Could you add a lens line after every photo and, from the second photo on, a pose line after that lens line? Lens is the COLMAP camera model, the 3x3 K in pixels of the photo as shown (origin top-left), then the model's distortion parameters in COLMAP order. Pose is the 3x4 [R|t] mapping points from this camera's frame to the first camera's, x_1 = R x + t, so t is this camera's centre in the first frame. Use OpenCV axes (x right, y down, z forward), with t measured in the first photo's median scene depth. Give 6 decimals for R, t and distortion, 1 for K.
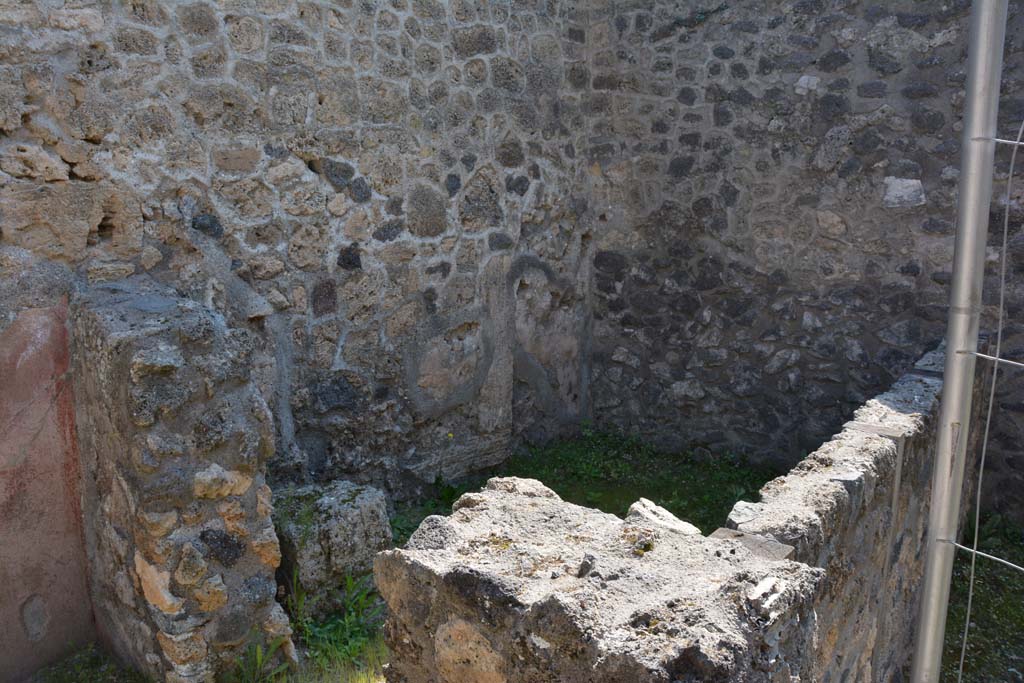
lens RADIAL K [[796.7, 0, 506.1], [0, 796.7, 345.9], [0, 0, 1]] dist [-0.136403, 0.068409]
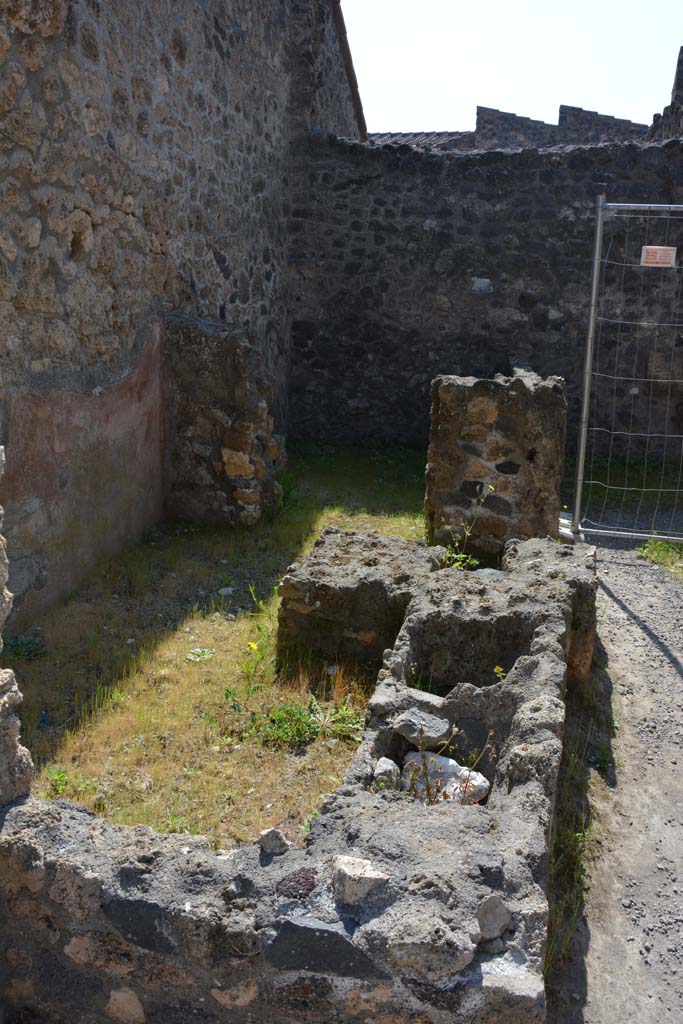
lens RADIAL K [[796.7, 0, 341.1], [0, 796.7, 513.5], [0, 0, 1]] dist [-0.136403, 0.068409]
pose [[0.879667, -0.093677, 0.466273, -0.650405], [0.062869, 0.994710, 0.081235, 0.158993], [-0.471416, -0.042145, 0.880903, -0.502204]]
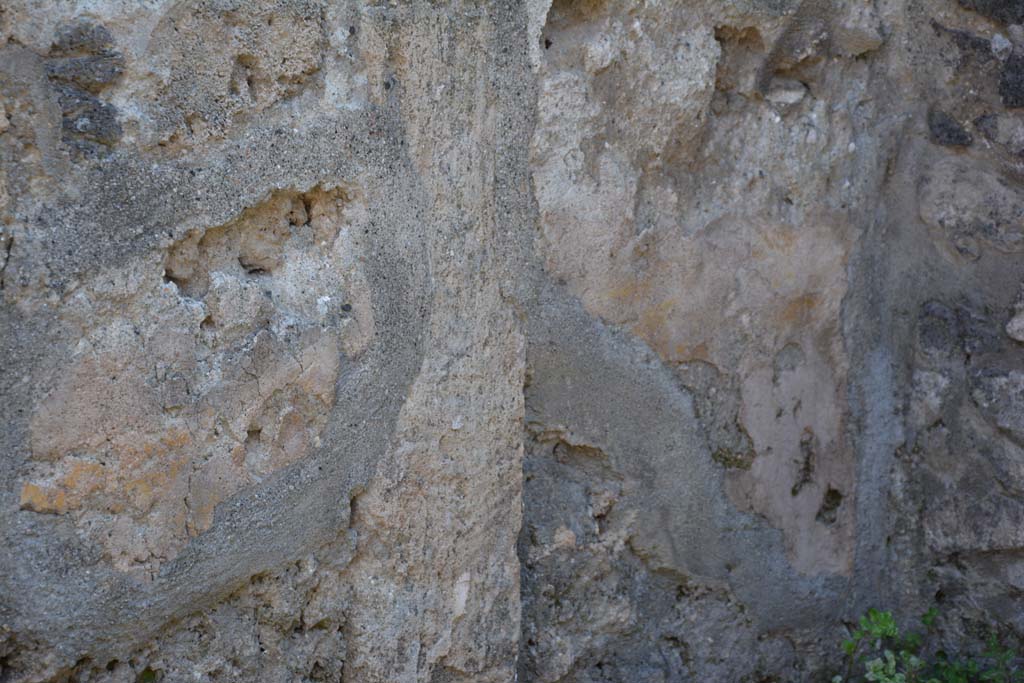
lens RADIAL K [[2967.1, 0, 512.0], [0, 2967.1, 340.6], [0, 0, 1]] dist [0.791249, 0.000000]
pose [[0.998490, 0.017842, -0.051948, 0.048292], [-0.013985, 0.997183, 0.073691, -0.045847], [0.053117, -0.072854, 0.995927, 0.206979]]
